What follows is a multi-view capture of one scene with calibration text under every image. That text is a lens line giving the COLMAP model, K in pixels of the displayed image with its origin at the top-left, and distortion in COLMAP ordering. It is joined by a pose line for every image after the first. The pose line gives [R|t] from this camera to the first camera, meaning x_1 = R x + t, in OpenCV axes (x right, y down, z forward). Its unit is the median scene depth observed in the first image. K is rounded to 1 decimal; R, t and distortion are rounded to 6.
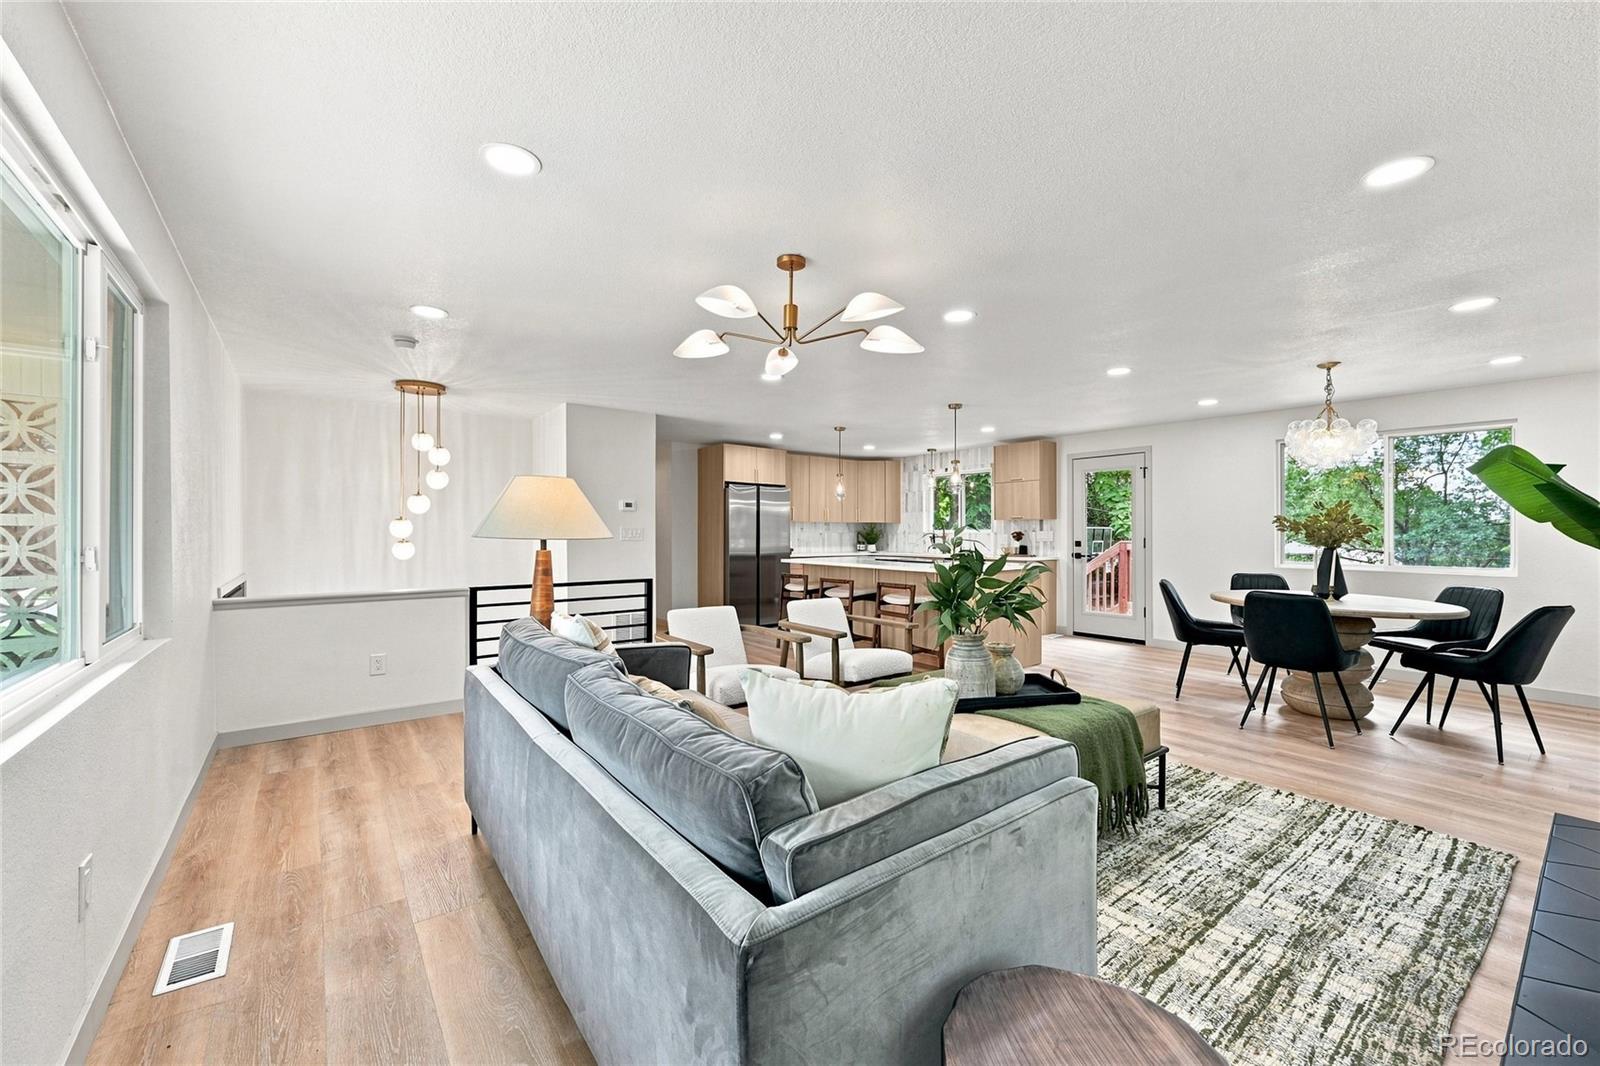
lens RADIAL K [[630.1, 0, 815.7], [0, 630.1, 527.6], [0, 0, 1]] dist [-0.003701, 0.001684]
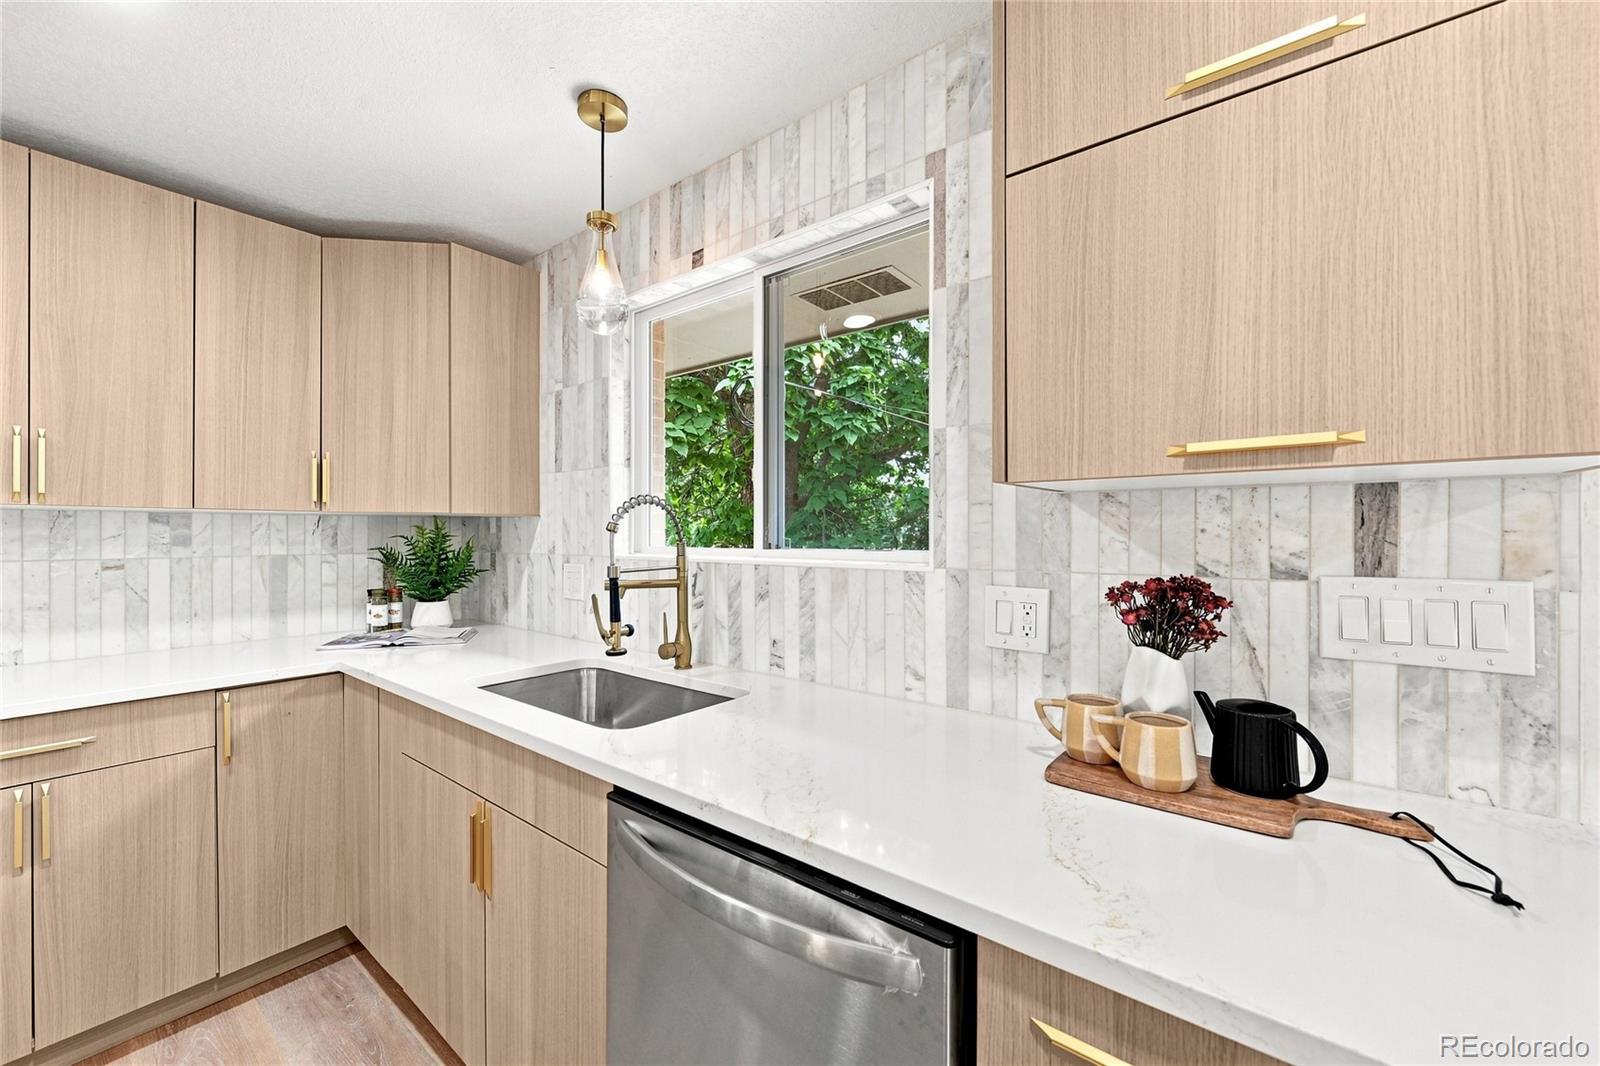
lens RADIAL K [[630.1, 0, 801.6], [0, 630.1, 531.0], [0, 0, 1]] dist [-0.003701, 0.001684]
pose [[0.976572, -0.000514, 0.215188, 0.833217], [-0.000875, 0.999979, 0.006359, -0.014126], [-0.215187, -0.006399, 0.976552, 3.351136]]
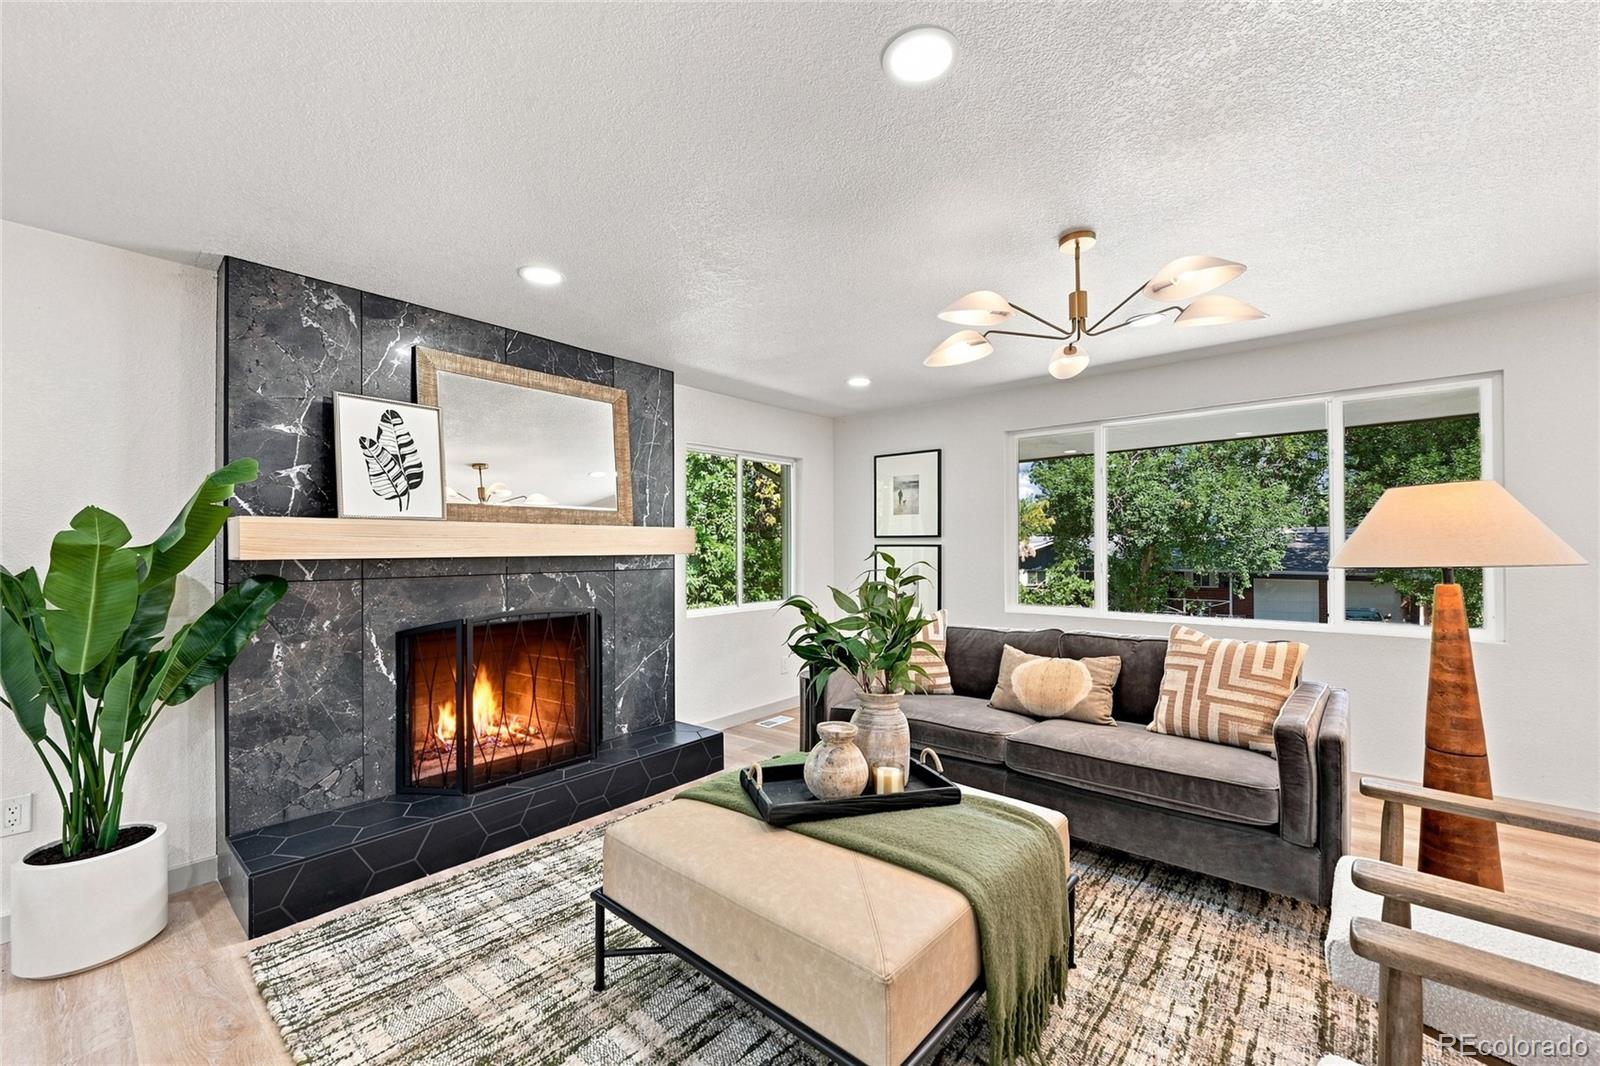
lens RADIAL K [[630.1, 0, 804.4], [0, 630.1, 546.8], [0, 0, 1]] dist [-0.003701, 0.001684]
pose [[-0.980569, 0.003337, -0.196146, 0.611366], [0.005577, 0.999925, -0.010870, -0.003636], [0.196095, -0.011753, -0.980514, 2.197715]]
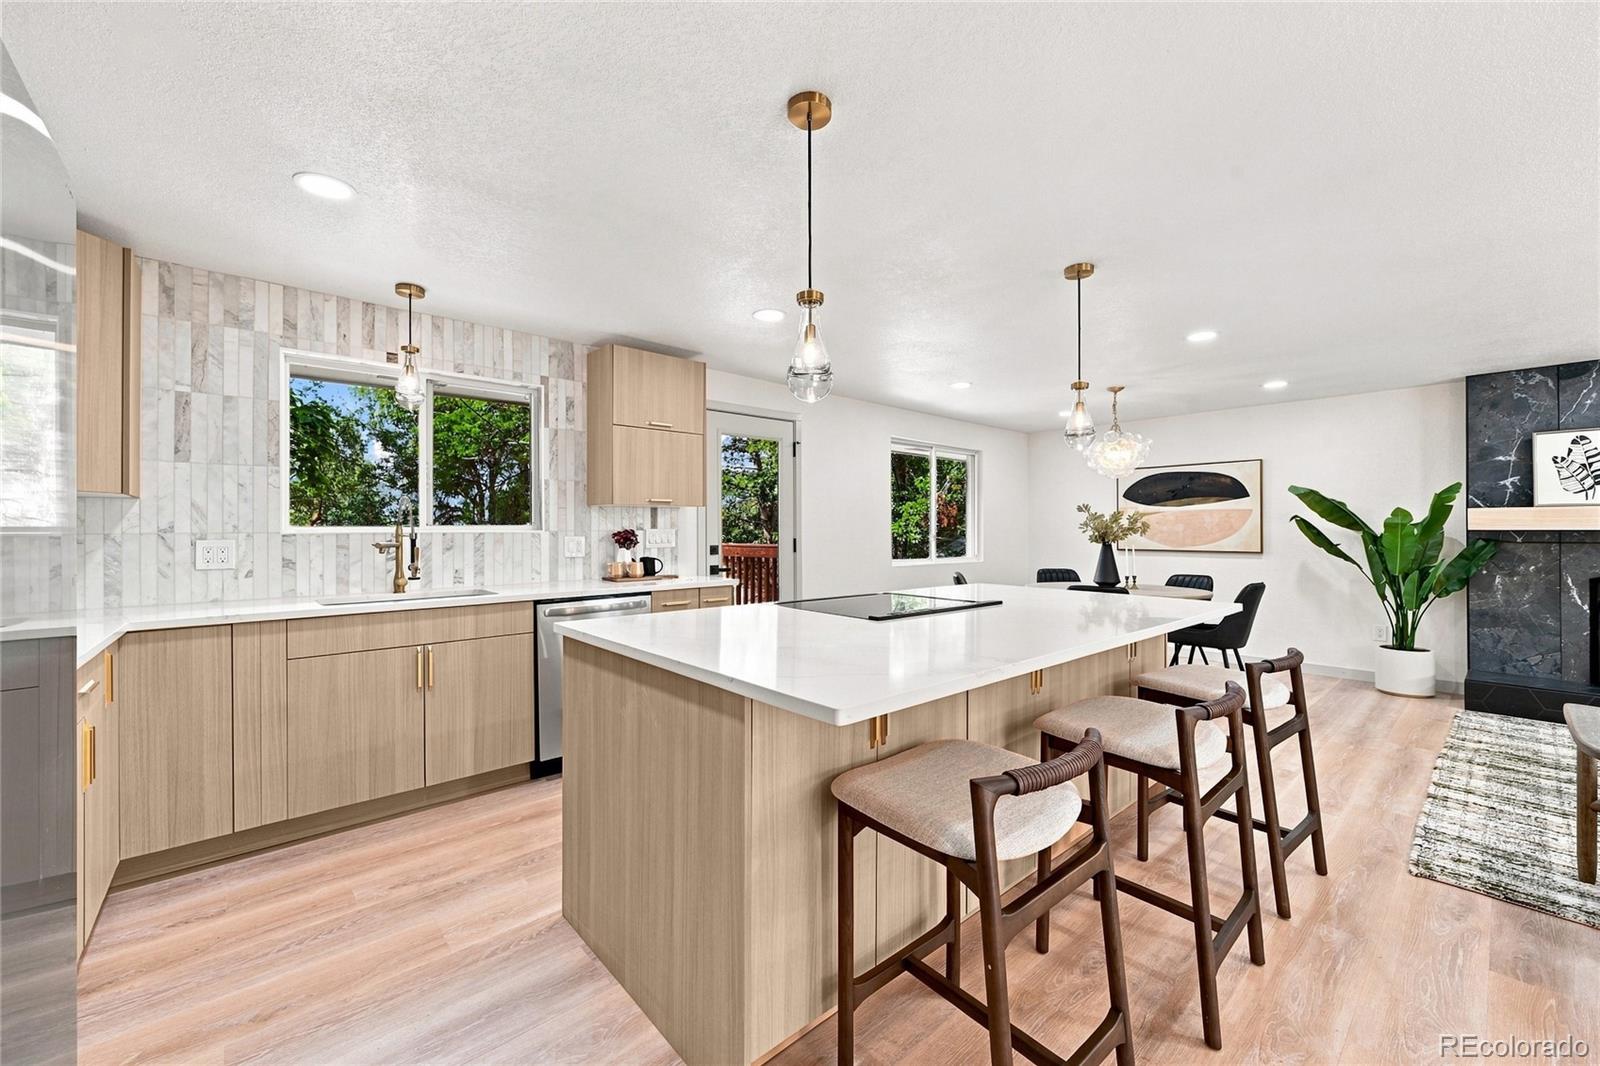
lens RADIAL K [[630.1, 0, 798.3], [0, 630.1, 524.3], [0, 0, 1]] dist [-0.003701, 0.001684]
pose [[-0.041466, 0.007507, 0.999112, -0.684967], [-0.007997, 0.999937, -0.007845, 0.017293], [-0.999108, -0.008315, -0.041403, 3.323357]]
